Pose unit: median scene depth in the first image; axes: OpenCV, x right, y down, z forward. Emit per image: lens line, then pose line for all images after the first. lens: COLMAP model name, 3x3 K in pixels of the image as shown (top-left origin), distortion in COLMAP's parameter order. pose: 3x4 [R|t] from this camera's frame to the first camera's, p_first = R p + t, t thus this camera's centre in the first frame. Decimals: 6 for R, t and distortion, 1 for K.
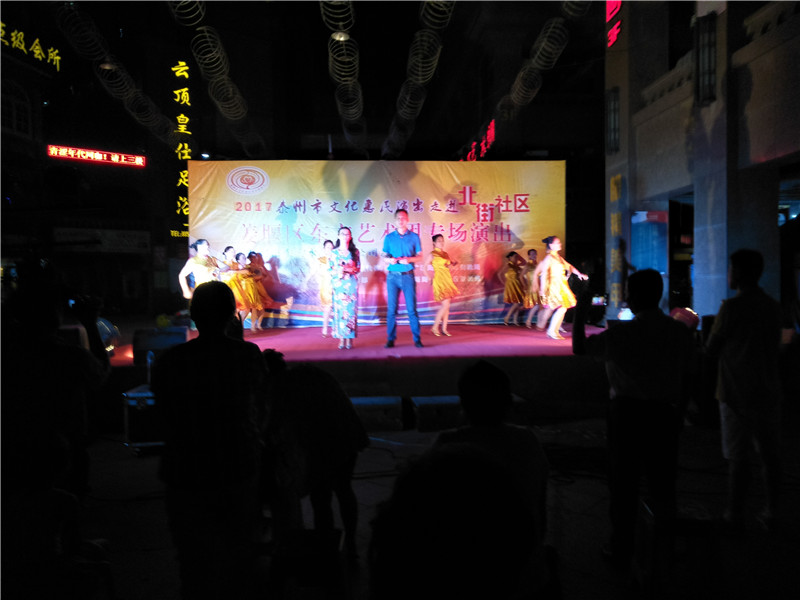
lens RADIAL K [[587.4, 0, 399.2], [0, 587.4, 316.1], [0, 0, 1]] dist [0.033957, -0.034398]
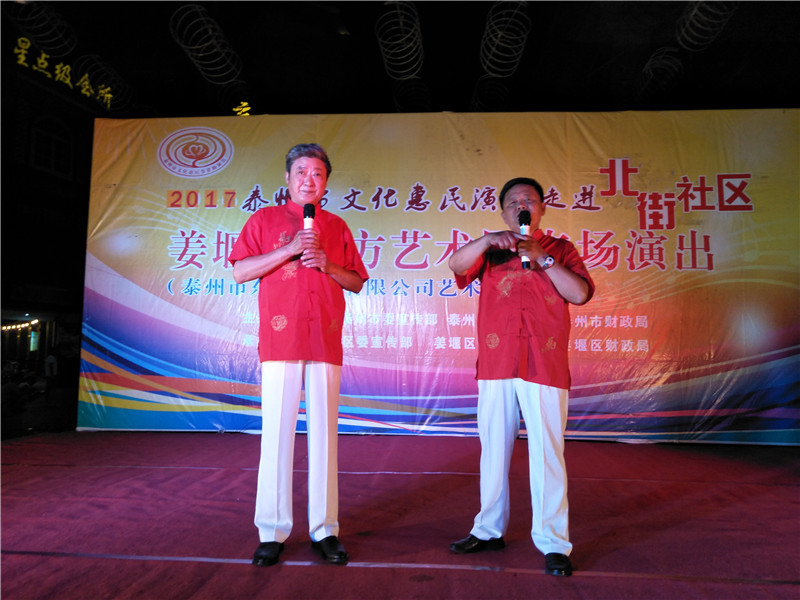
lens RADIAL K [[594.7, 0, 400.0], [0, 594.7, 300.0], [0, 0, 1]] dist [0.026585, -0.036175]
pose [[0.990612, 0.015865, -0.135782, 0.003750], [-0.034636, 0.989963, -0.137018, -0.027569], [0.132245, 0.140434, 0.981218, 0.497274]]
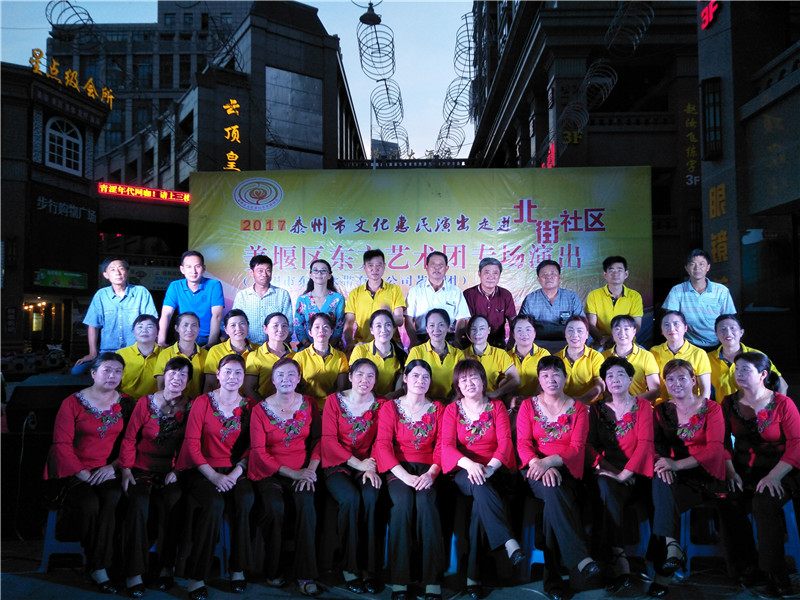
lens RADIAL K [[585.3, 0, 400.8], [0, 585.3, 311.0], [0, 0, 1]] dist [0.059152, -0.087503]
pose [[0.995746, 0.008004, -0.091788, 0.021626], [-0.015364, 0.996696, -0.079757, -0.002039], [0.090846, 0.080828, 0.992579, 0.199368]]
